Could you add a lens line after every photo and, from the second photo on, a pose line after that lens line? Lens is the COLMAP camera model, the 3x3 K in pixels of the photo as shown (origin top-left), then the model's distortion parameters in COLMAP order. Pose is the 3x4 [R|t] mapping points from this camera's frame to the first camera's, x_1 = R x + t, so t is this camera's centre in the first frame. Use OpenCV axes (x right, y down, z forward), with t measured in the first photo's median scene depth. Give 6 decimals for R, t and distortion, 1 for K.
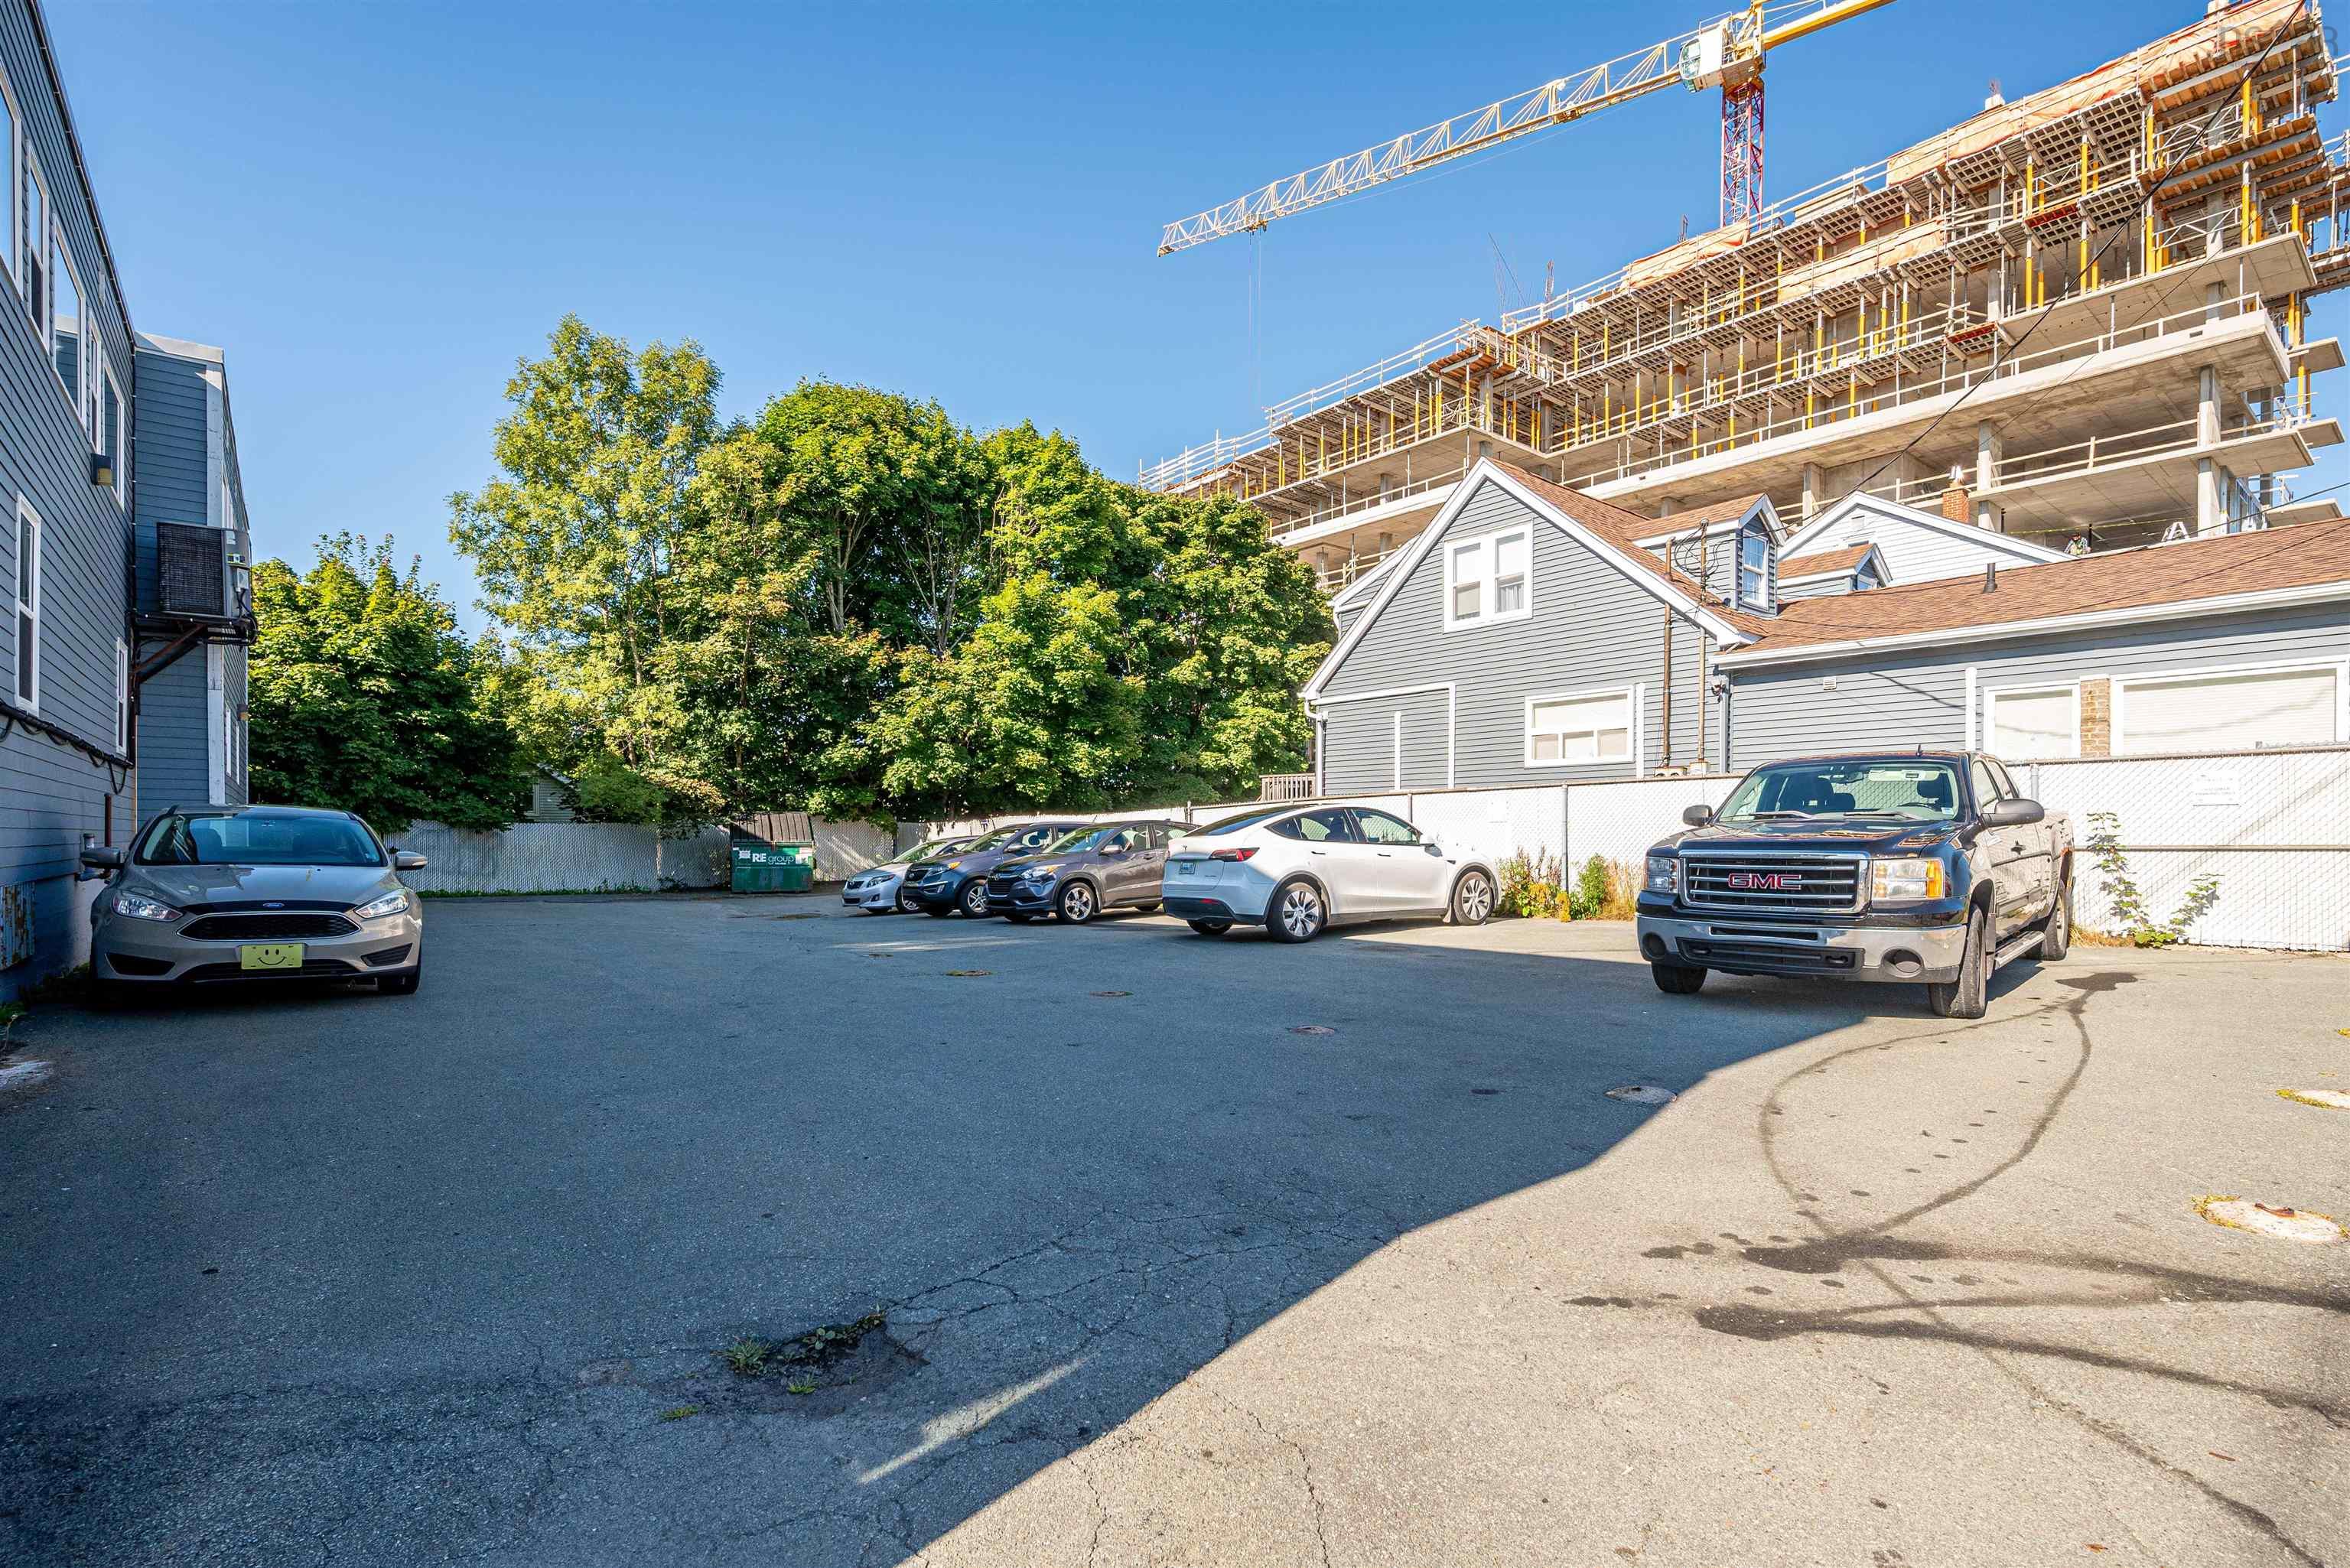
lens RADIAL K [[1121.3, 0, 1137.7], [0, 1121.3, 839.7], [0, 0, 1]] dist [0.005874, -0.000793]
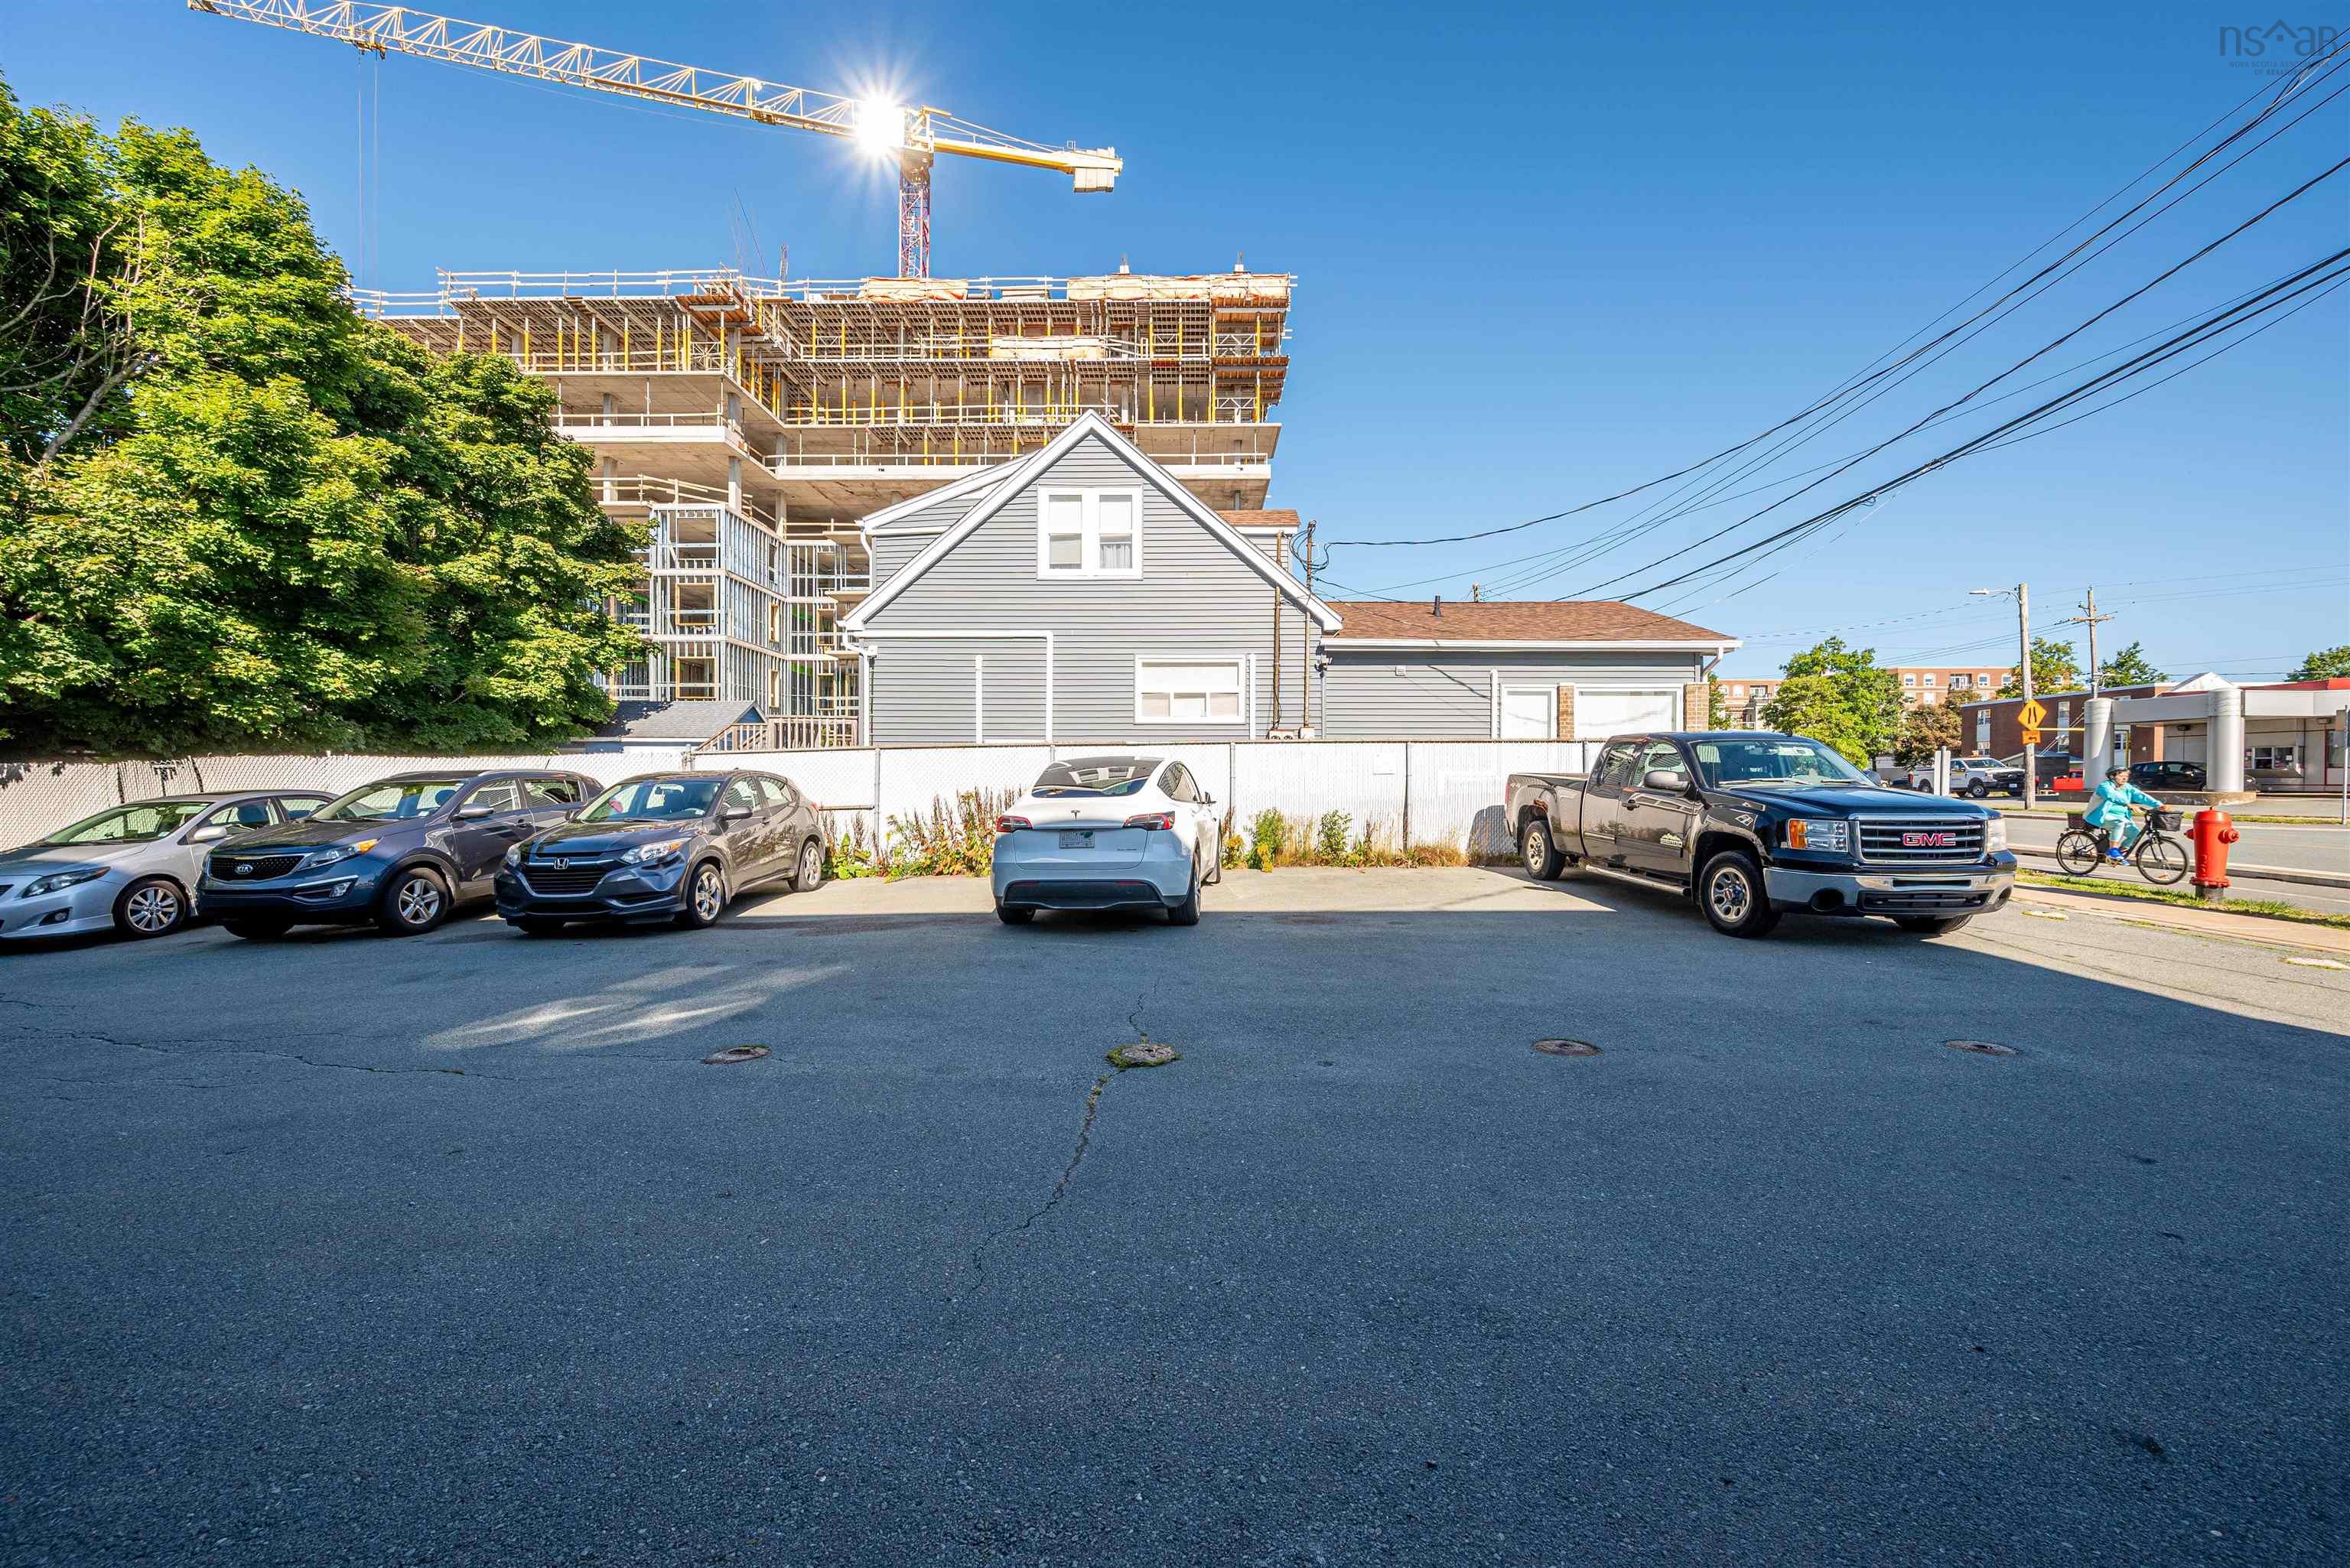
lens RADIAL K [[945.6, 0, 1185.8], [0, 945.6, 792.7], [0, 0, 1]] dist [-0.004575, 0.000850]
pose [[0.624697, -0.009441, 0.780810, -0.166482], [0.000408, 0.999931, 0.011764, -0.005797], [-0.780867, -0.007030, 0.624657, 0.228434]]
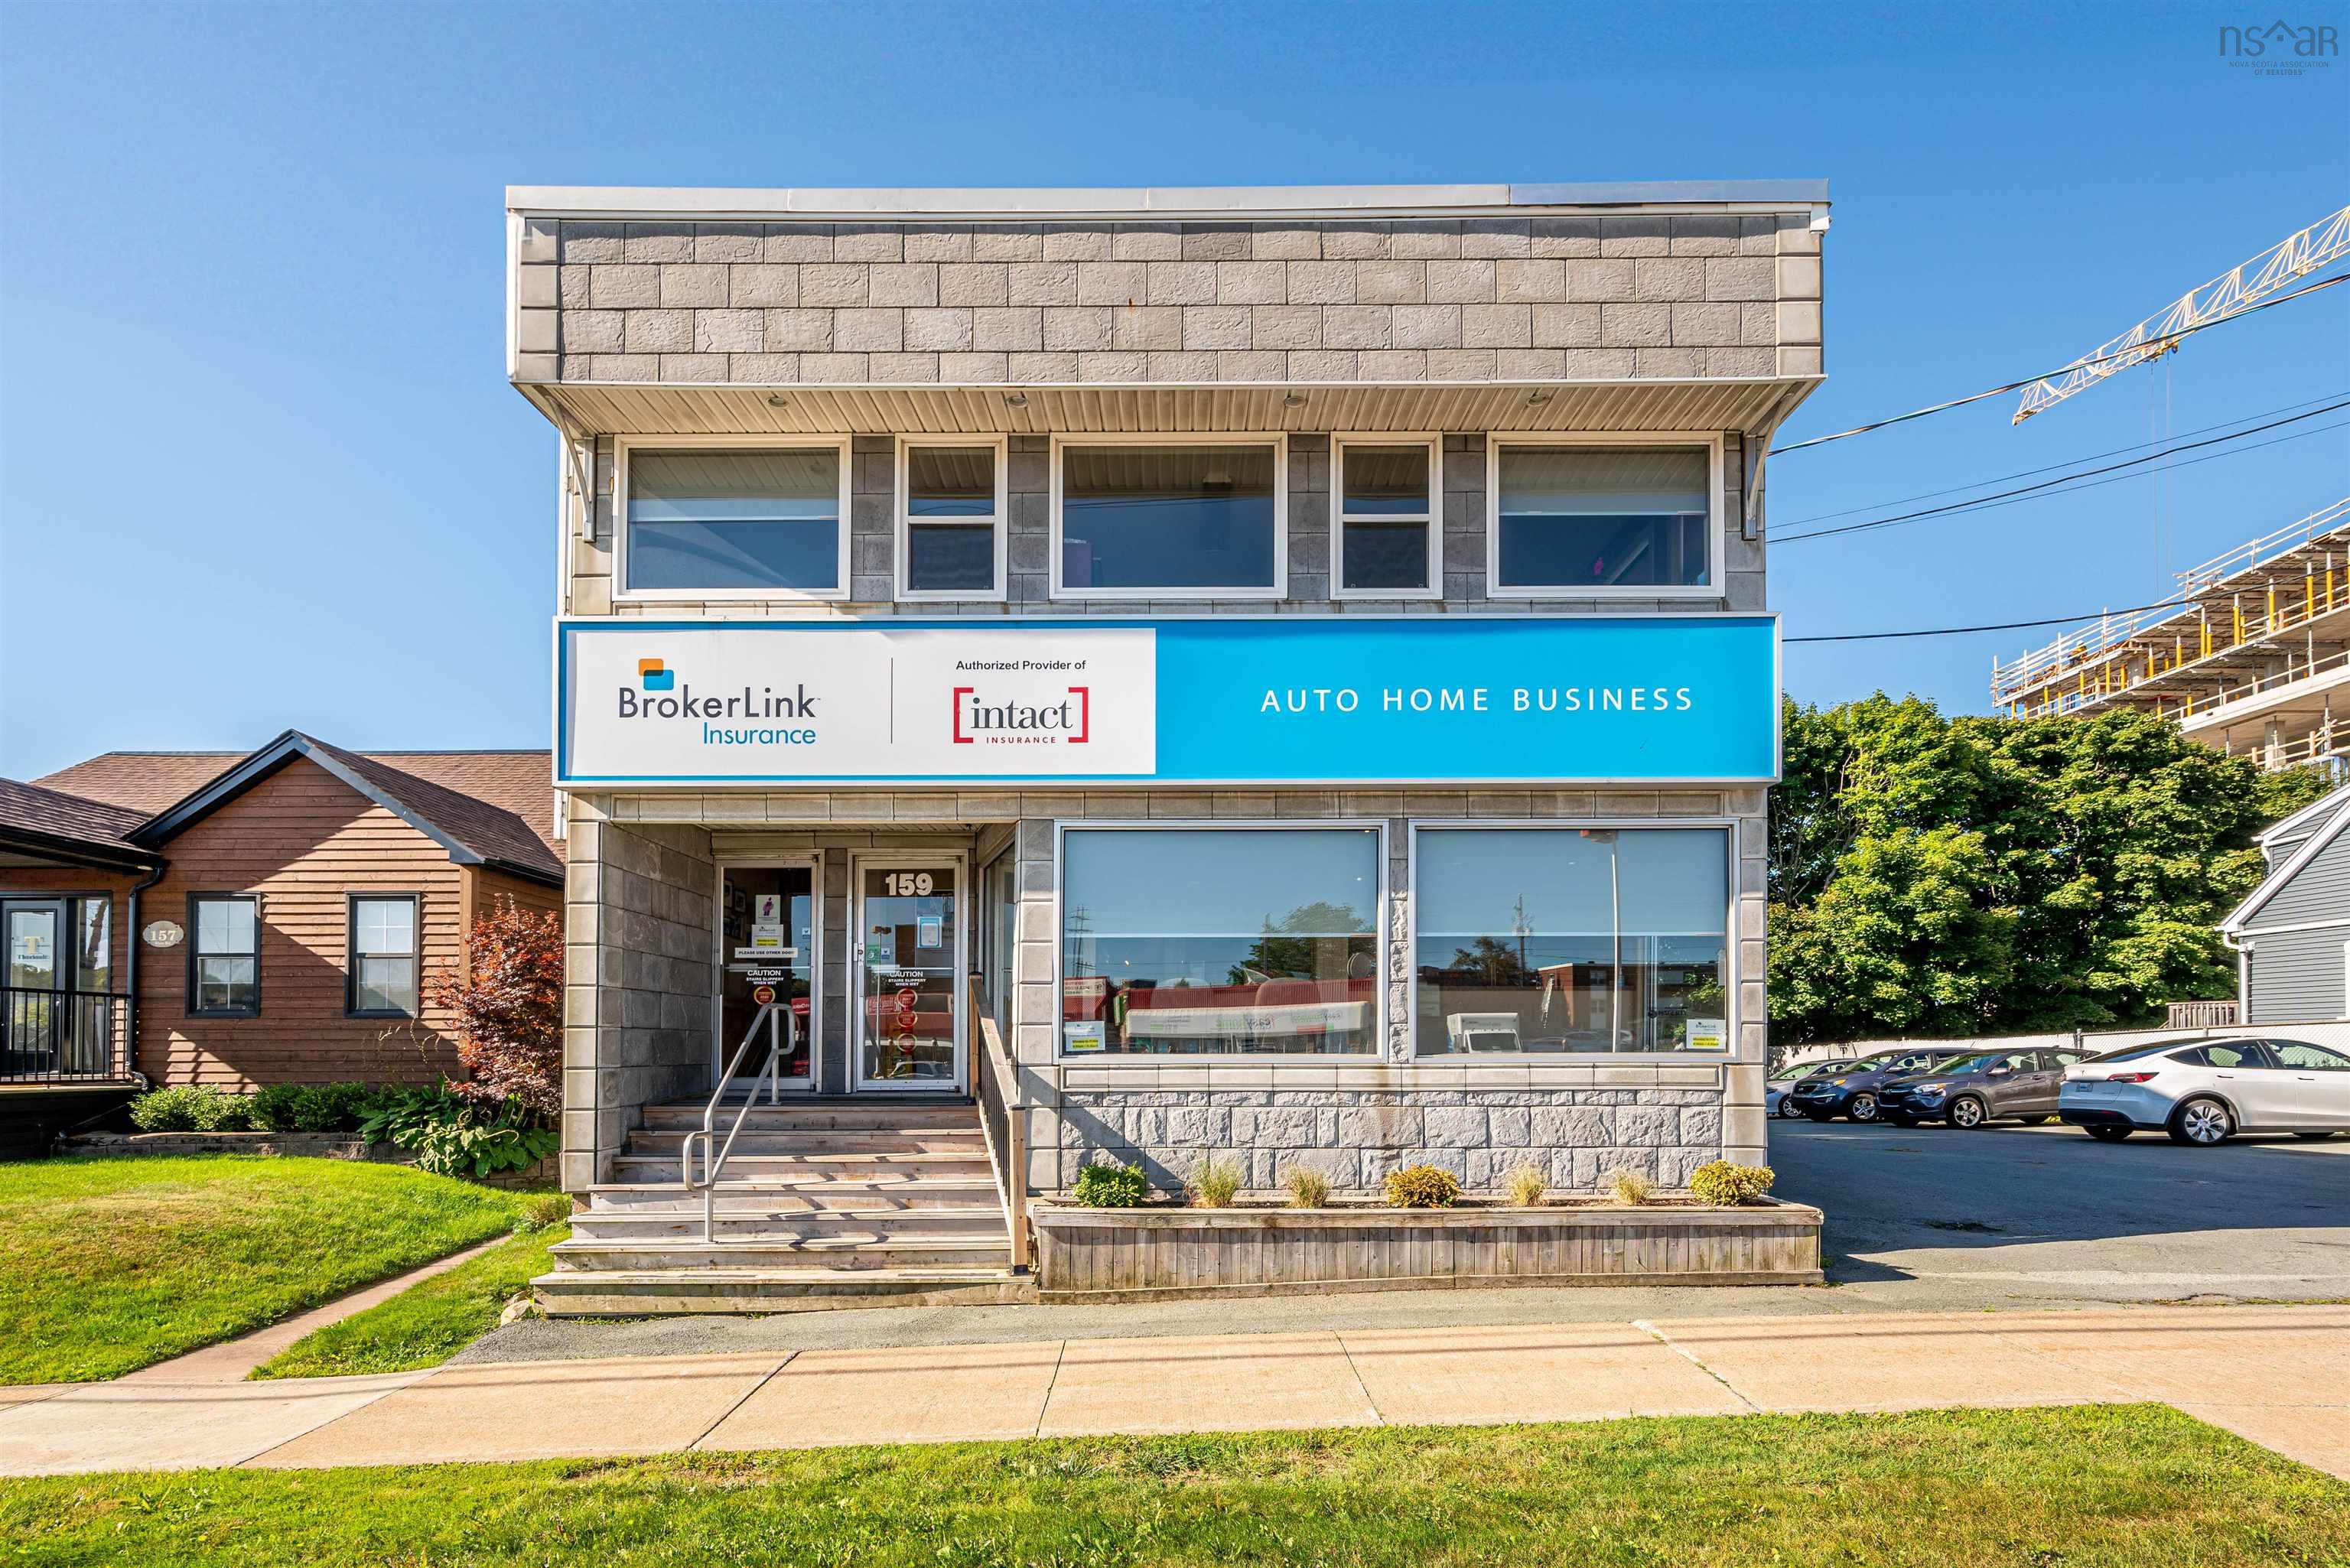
lens RADIAL K [[1016.2, 0, 1141.4], [0, 1016.2, 1050.6], [0, 0, 1]] dist [-0.002018, -0.001317]
pose [[0.770441, -0.007202, -0.637470, -0.021417], [0.003989, 0.999971, -0.006477, -0.006184], [0.637499, 0.002448, 0.770448, -0.267825]]
